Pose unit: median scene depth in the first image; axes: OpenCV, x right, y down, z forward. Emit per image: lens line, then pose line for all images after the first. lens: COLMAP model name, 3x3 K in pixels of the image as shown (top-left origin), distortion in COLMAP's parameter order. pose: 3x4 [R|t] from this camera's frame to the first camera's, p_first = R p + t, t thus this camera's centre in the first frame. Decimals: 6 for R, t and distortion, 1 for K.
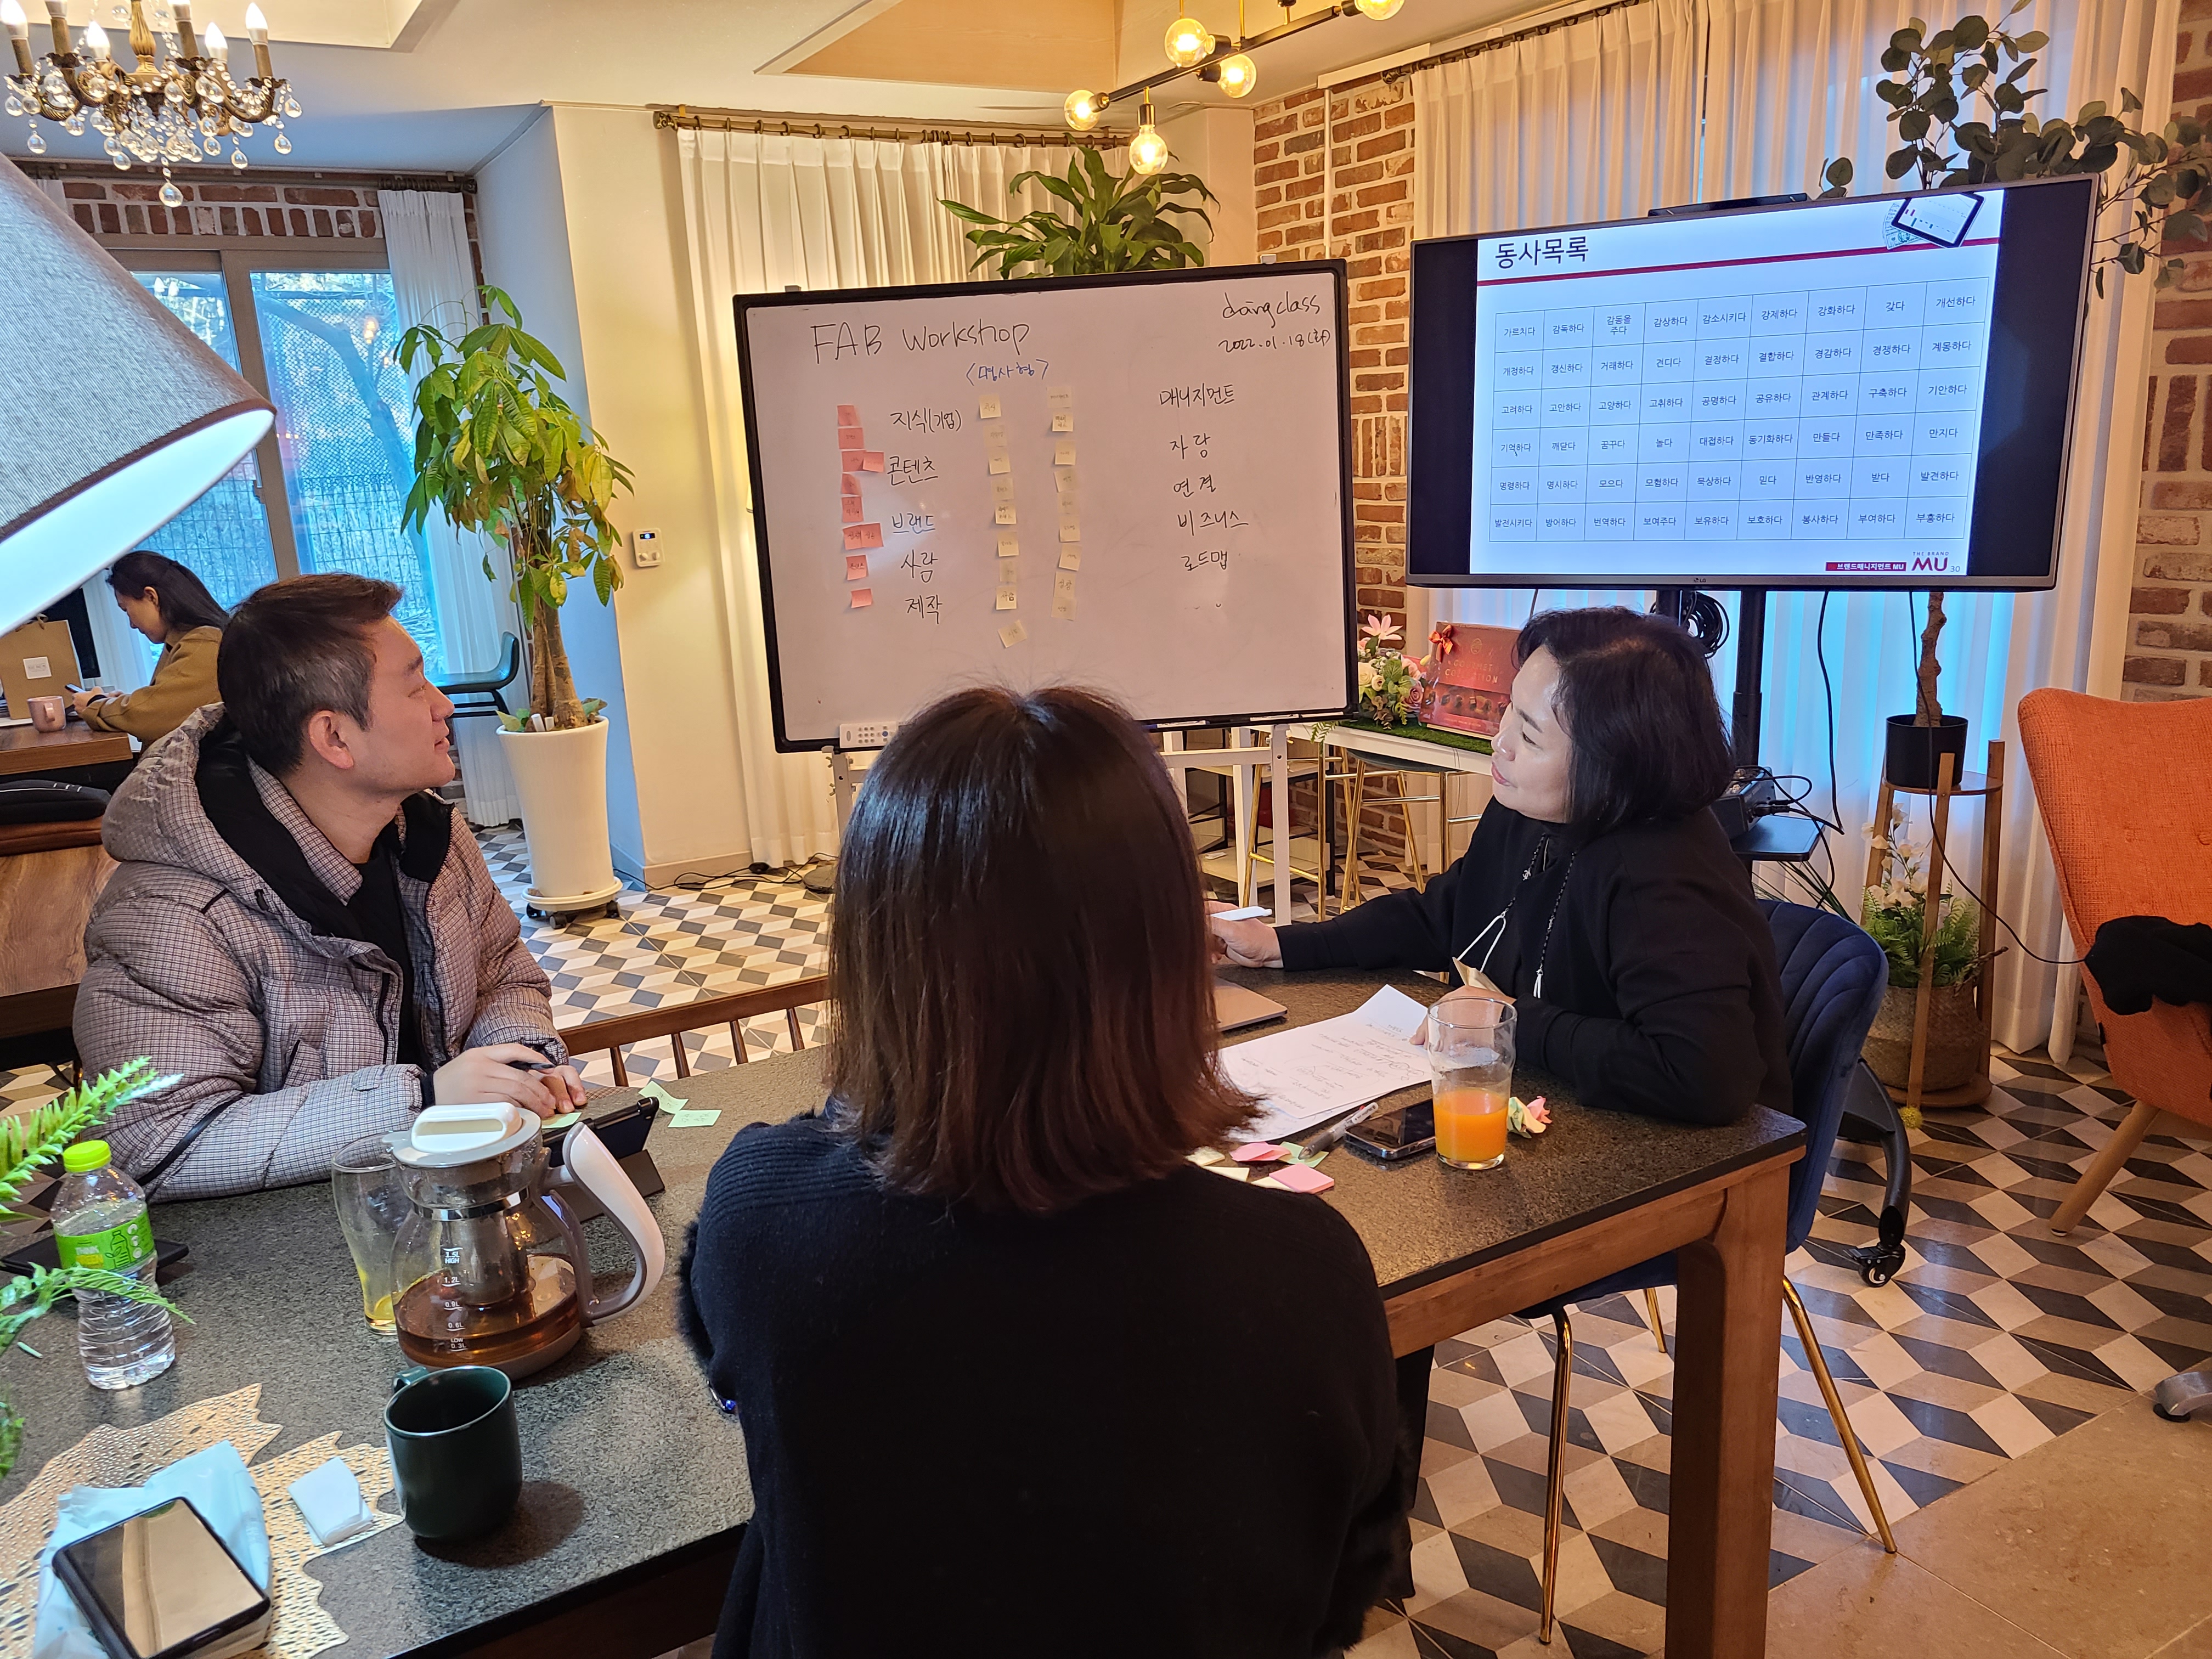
lens RADIAL K [[1669.0, 0, 1097.1], [0, 1669.0, 841.5], [0, 0, 1]] dist [0.052636, -0.030680]
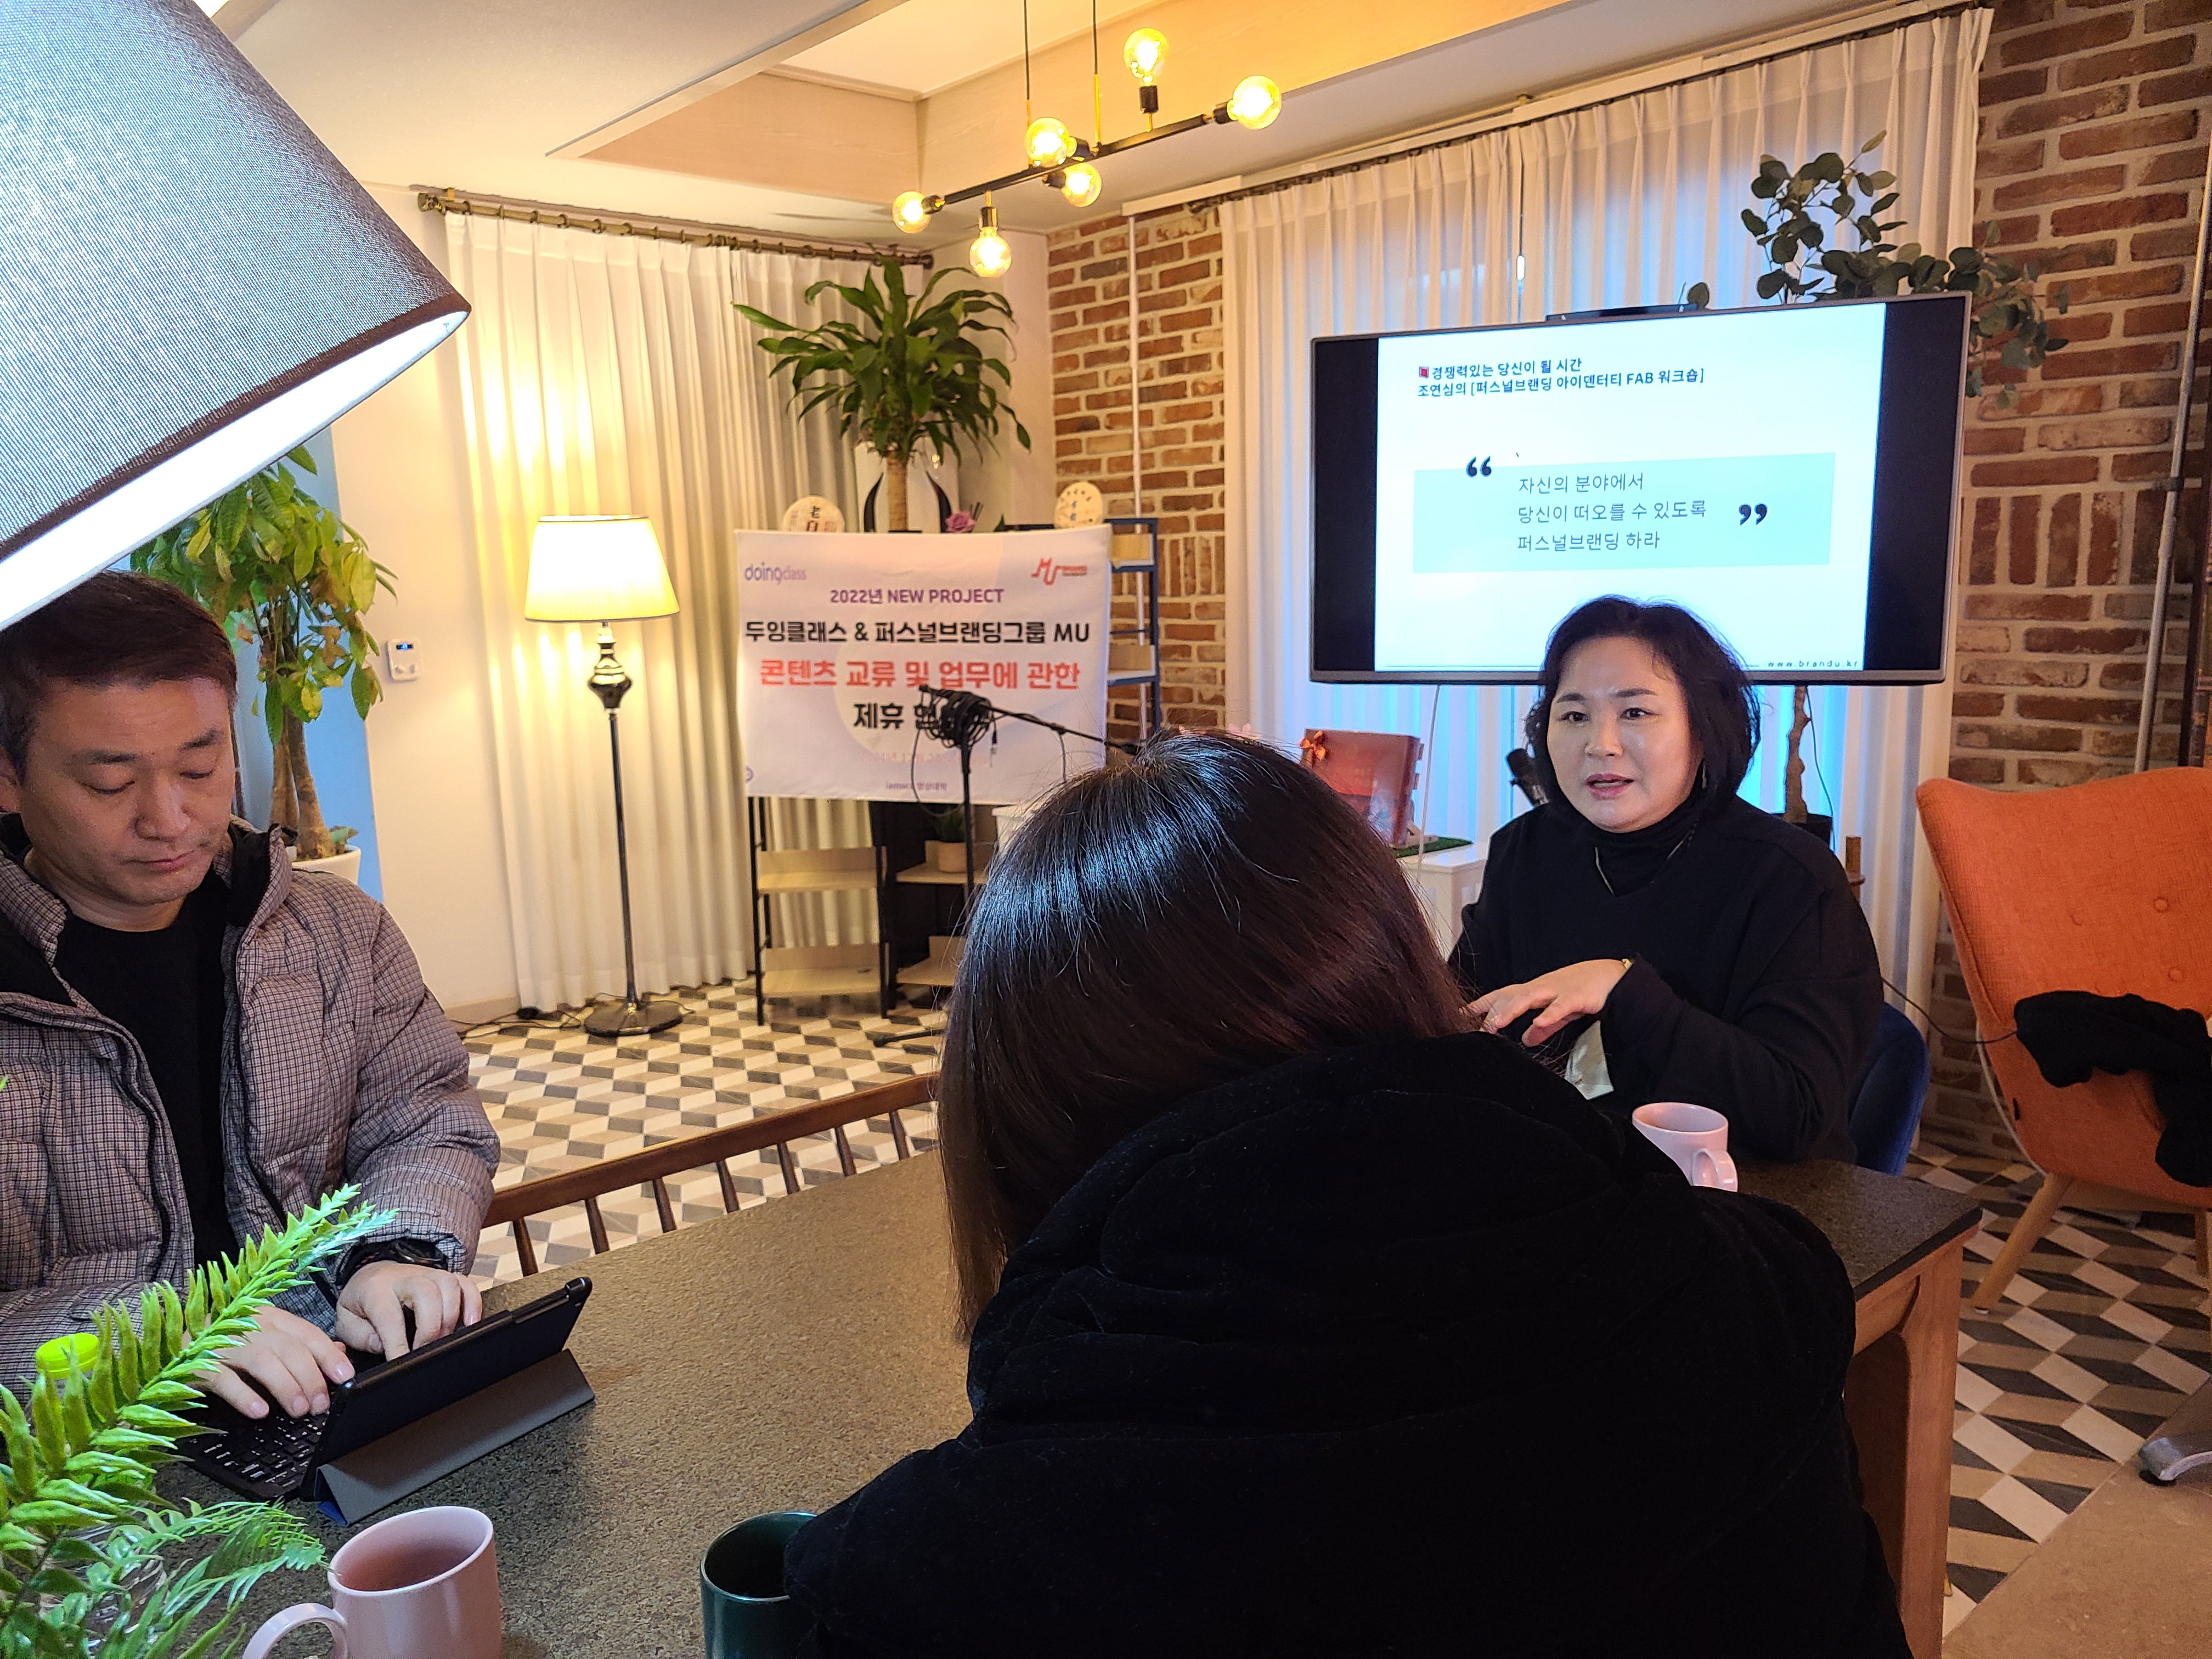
lens RADIAL K [[1669.0, 0, 1117.2], [0, 1669.0, 850.6], [0, 0, 1]] dist [0.052636, -0.030680]
pose [[0.979550, -0.015303, 0.200620, -0.082805], [0.031652, 0.996408, -0.078542, 0.011462], [-0.198697, 0.083286, 0.976516, 0.052213]]
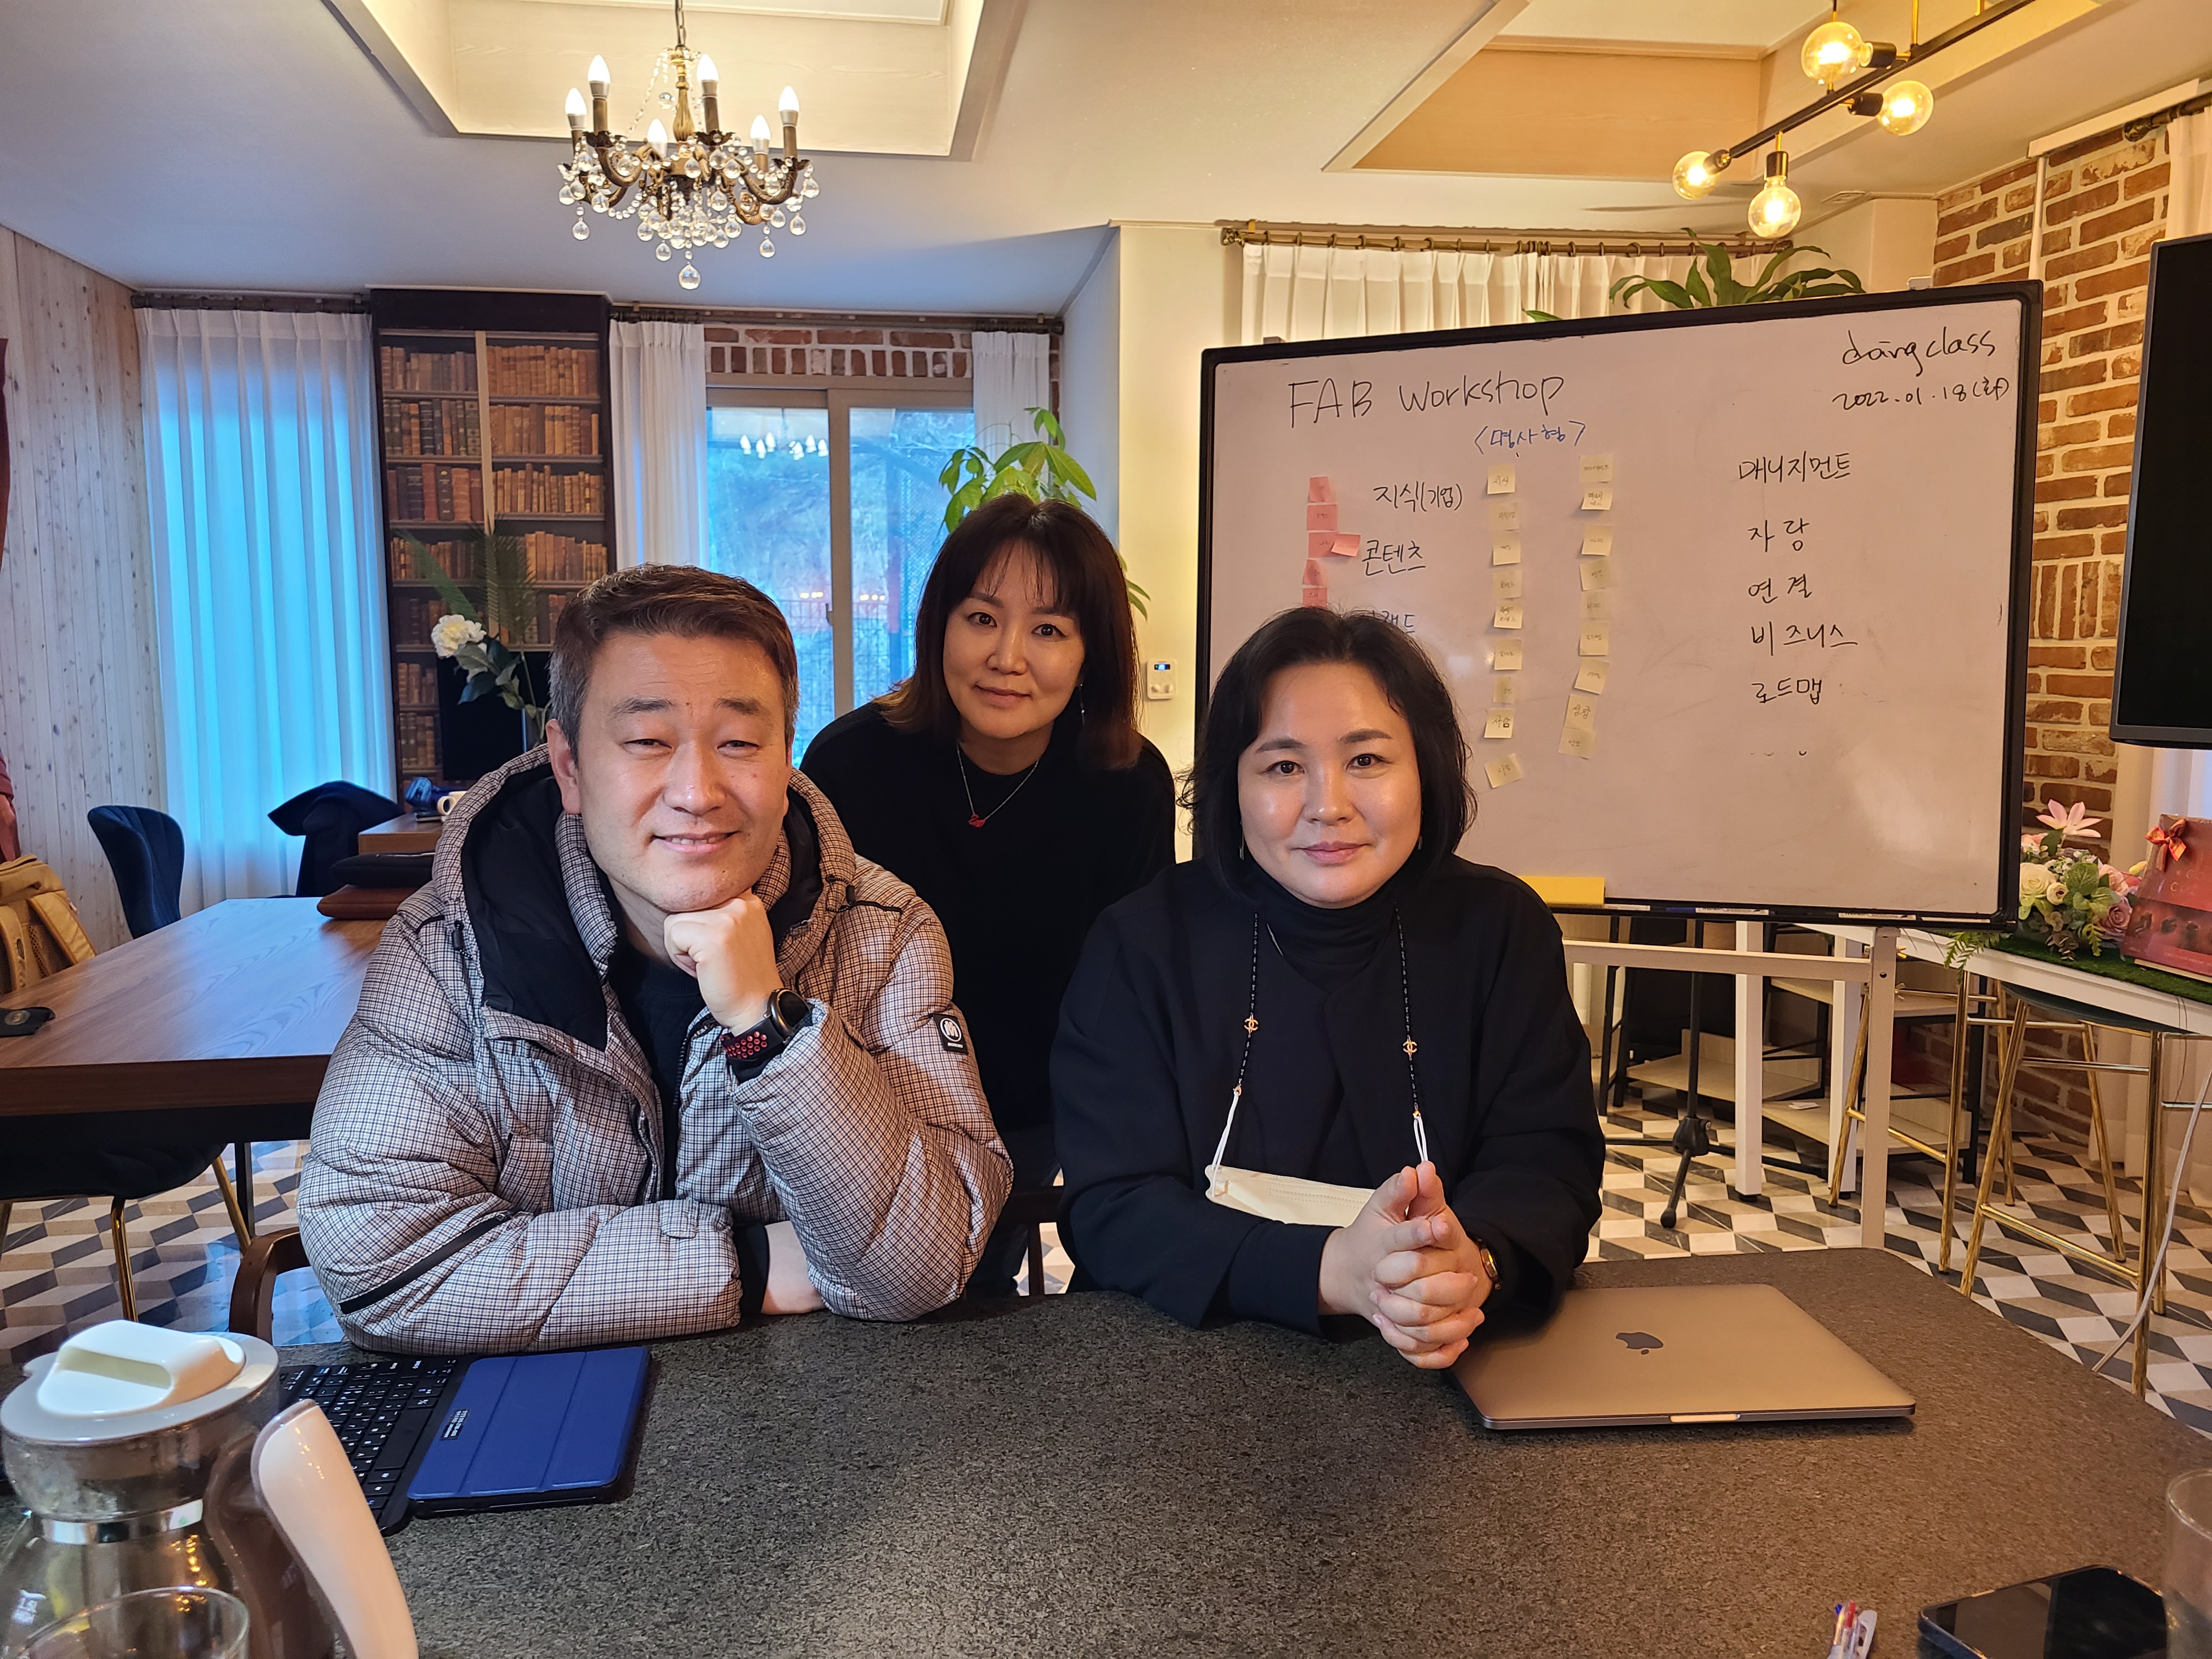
lens RADIAL K [[1669.0, 0, 1076.2], [0, 1669.0, 818.6], [0, 0, 1]] dist [0.052636, -0.030680]
pose [[0.928366, 0.085091, -0.361796, 0.031682], [-0.129840, 0.986358, -0.101187, 0.000136], [0.348251, 0.140914, 0.926750, 0.151609]]
